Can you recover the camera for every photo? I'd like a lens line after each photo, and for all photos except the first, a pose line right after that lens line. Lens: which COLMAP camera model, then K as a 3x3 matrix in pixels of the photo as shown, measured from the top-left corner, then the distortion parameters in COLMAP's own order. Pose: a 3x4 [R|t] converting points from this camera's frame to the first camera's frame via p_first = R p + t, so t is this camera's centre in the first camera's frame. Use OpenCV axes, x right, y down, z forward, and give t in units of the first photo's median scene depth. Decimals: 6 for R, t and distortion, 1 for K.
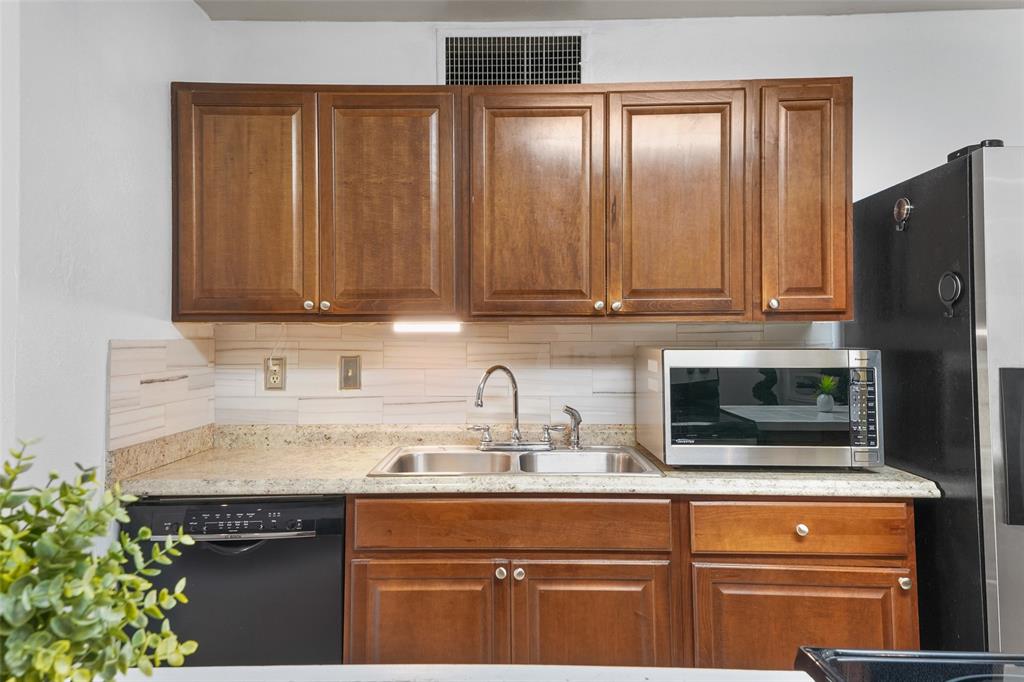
lens RADIAL K [[754.7, 0, 509.5], [0, 754.7, 314.0], [0, 0, 1]] dist [0.133708, 0.004429]
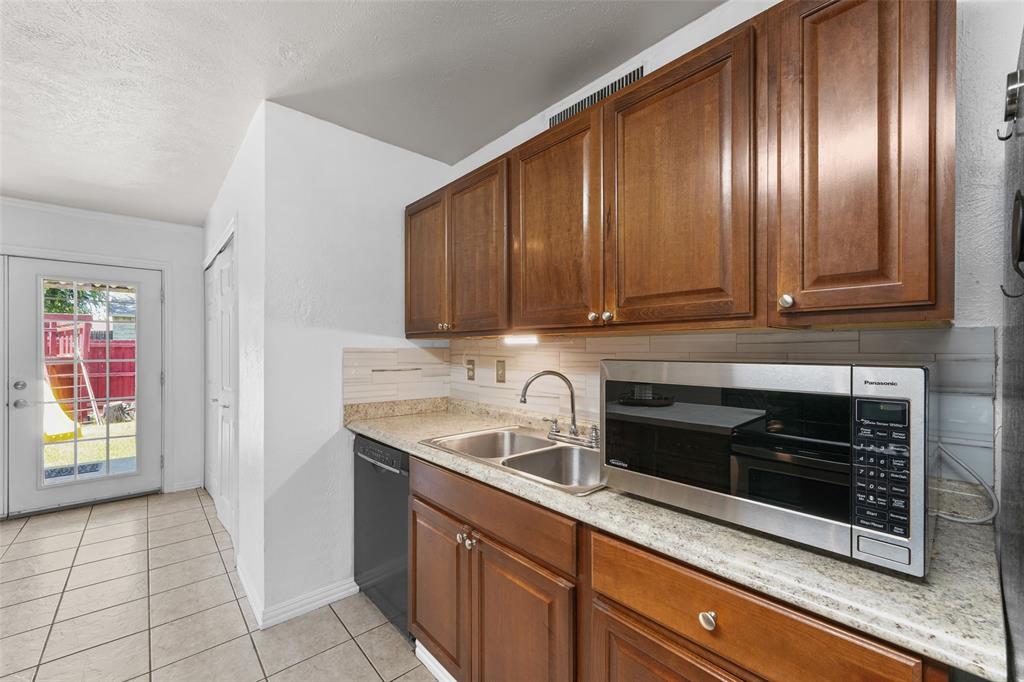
lens RADIAL K [[410.8, 0, 511.2], [0, 410.8, 353.6], [0, 0, 1]] dist [0.005731, -0.000376]
pose [[0.675615, 0.012043, -0.737156, 0.451318], [0.016008, 0.999391, 0.030999, 0.019766], [0.737080, -0.032743, 0.675011, 0.535621]]
